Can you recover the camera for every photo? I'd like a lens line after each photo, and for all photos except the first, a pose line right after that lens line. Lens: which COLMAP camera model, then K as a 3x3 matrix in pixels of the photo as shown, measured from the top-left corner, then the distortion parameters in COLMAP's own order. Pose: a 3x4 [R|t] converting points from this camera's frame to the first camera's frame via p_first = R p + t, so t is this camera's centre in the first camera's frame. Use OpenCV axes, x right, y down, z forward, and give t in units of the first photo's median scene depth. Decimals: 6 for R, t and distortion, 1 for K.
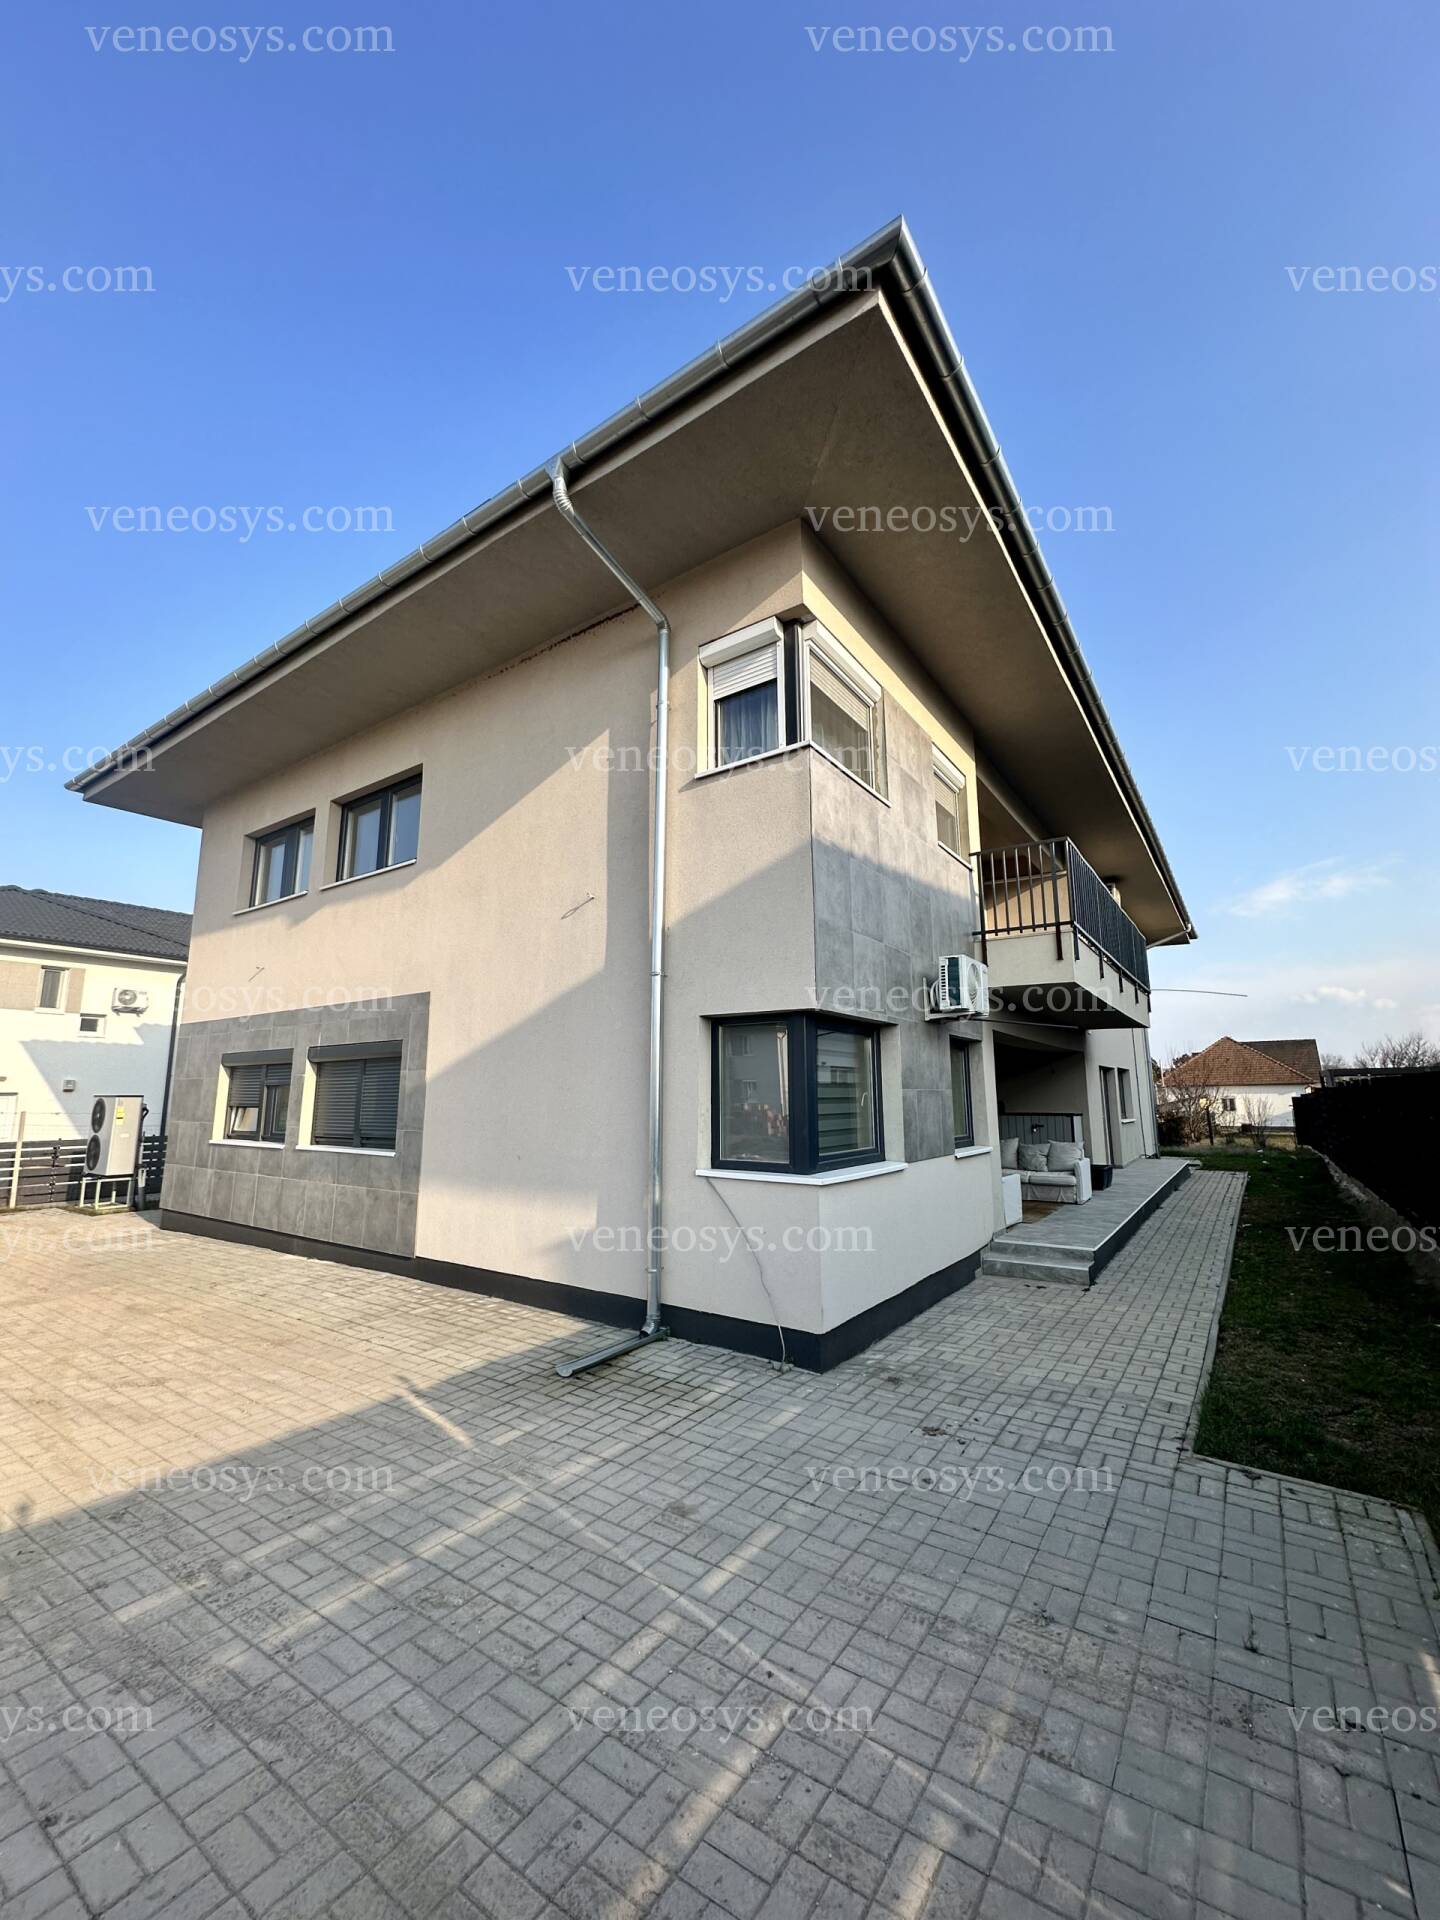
lens RADIAL K [[766.8, 0, 717.0], [0, 766.8, 963.4], [0, 0, 1]] dist [-0.001581, -0.000052]
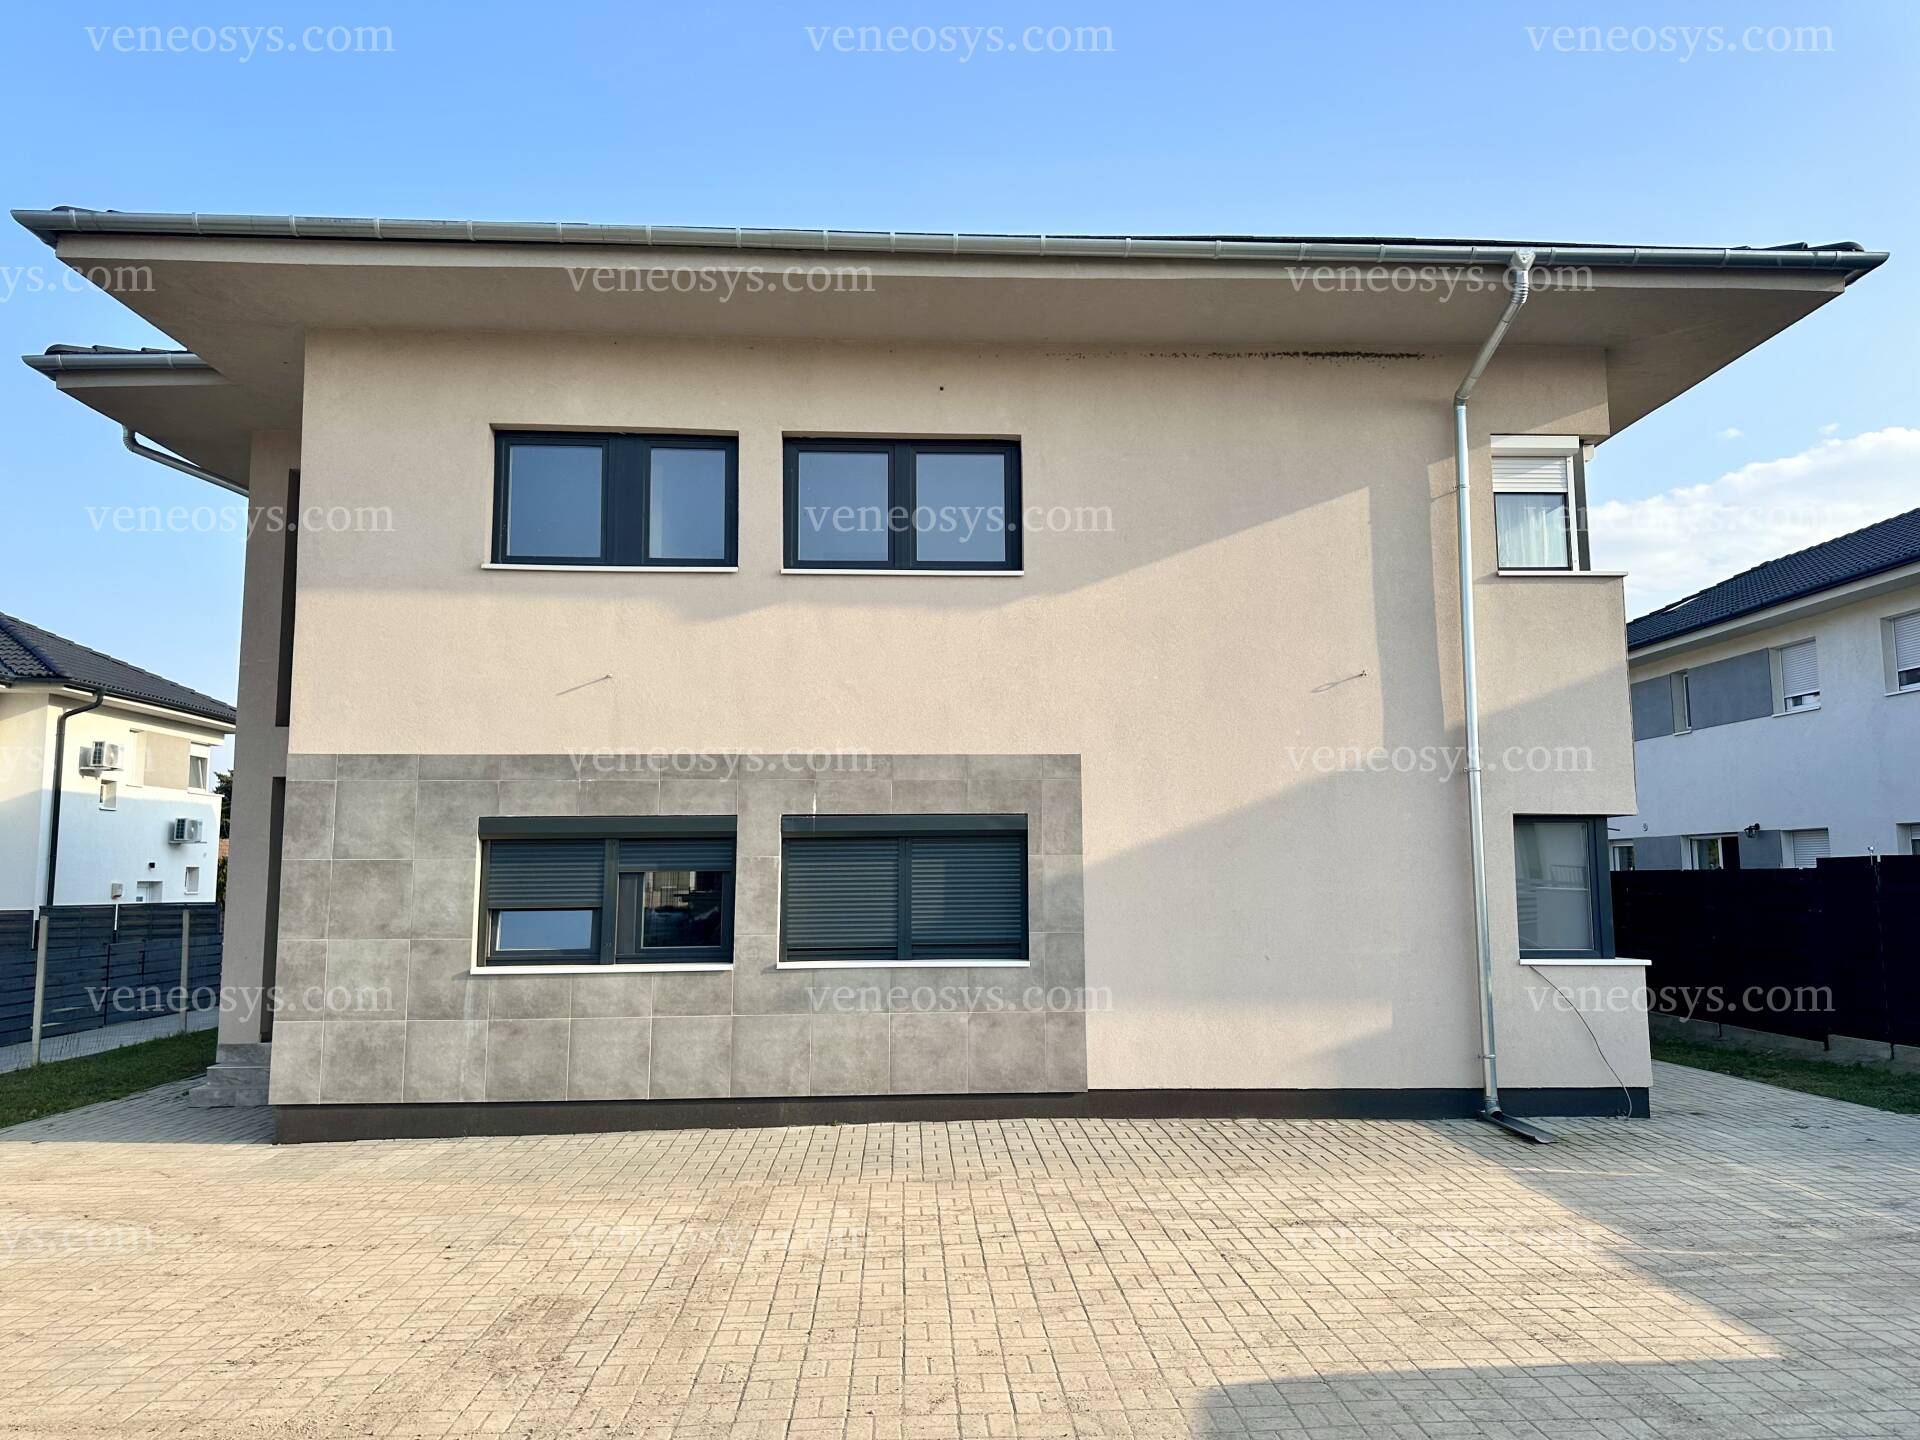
lens RADIAL K [[1334.1, 0, 964.4], [0, 1334.1, 717.4], [0, 0, 1]] dist [0.083833, 0.000529]
pose [[0.790401, 0.075386, 0.607934, -1.351614], [-0.105121, 0.994370, 0.013366, -0.005943], [-0.603503, -0.074472, 0.793875, 0.004837]]
